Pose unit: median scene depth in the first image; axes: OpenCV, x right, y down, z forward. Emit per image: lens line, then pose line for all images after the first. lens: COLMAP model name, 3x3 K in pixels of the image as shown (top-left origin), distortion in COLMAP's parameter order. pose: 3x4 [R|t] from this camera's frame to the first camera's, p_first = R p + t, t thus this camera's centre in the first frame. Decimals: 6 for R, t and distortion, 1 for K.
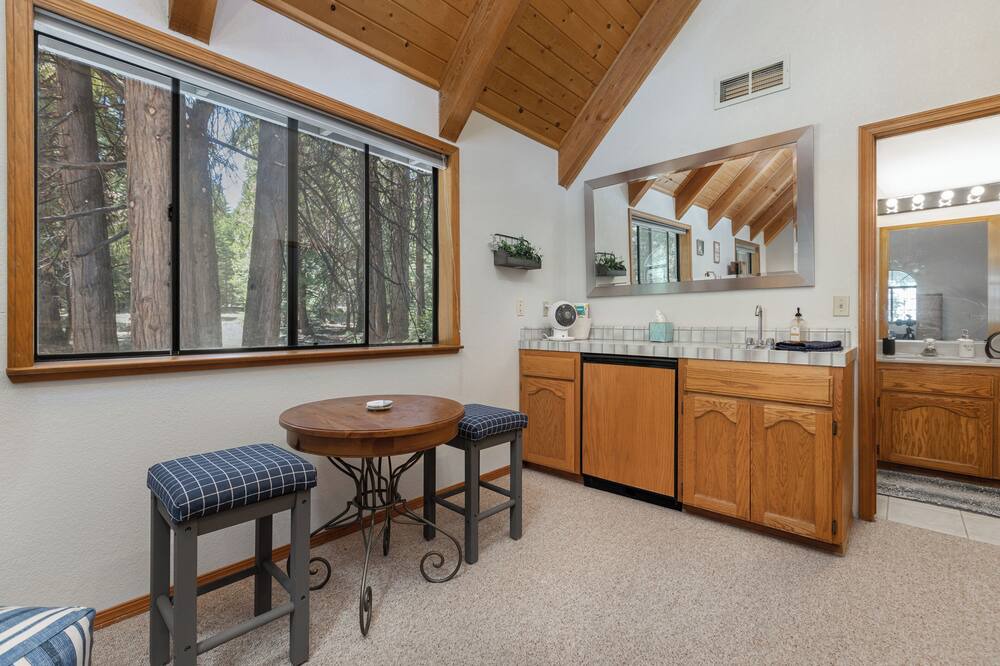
lens RADIAL K [[444.5, 0, 502.2], [0, 444.5, 325.1], [0, 0, 1]] dist [0.002876, 0.000485]
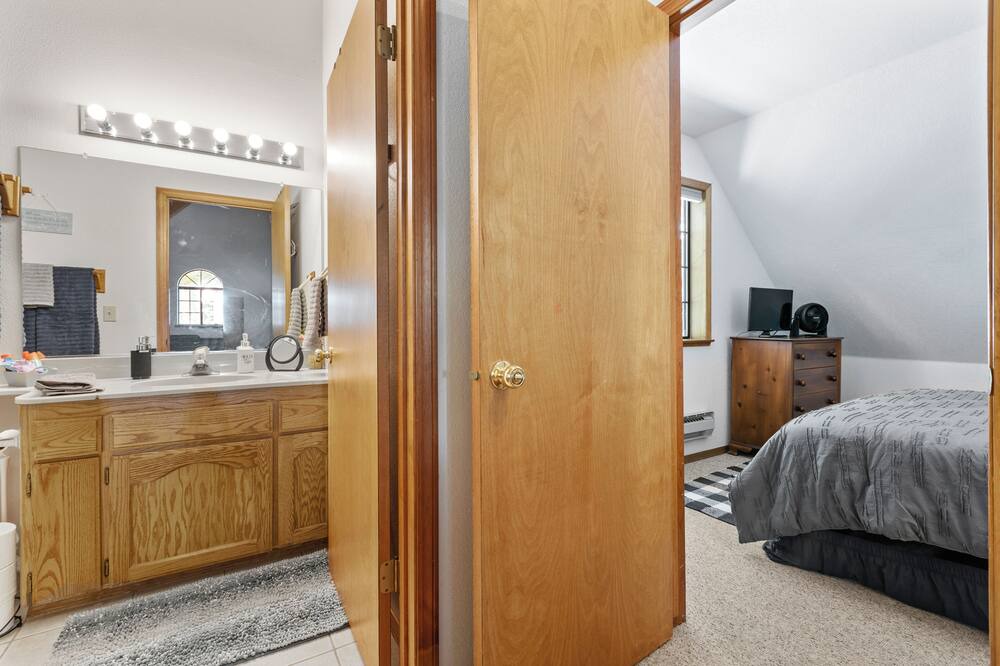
lens RADIAL K [[444.5, 0, 501.7], [0, 444.5, 329.5], [0, 0, 1]] dist [0.002876, 0.000485]
pose [[0.278376, -0.010294, 0.960417, 0.498803], [0.007794, 0.999934, 0.008459, 0.000332], [-0.960441, 0.005131, 0.278438, 0.431644]]
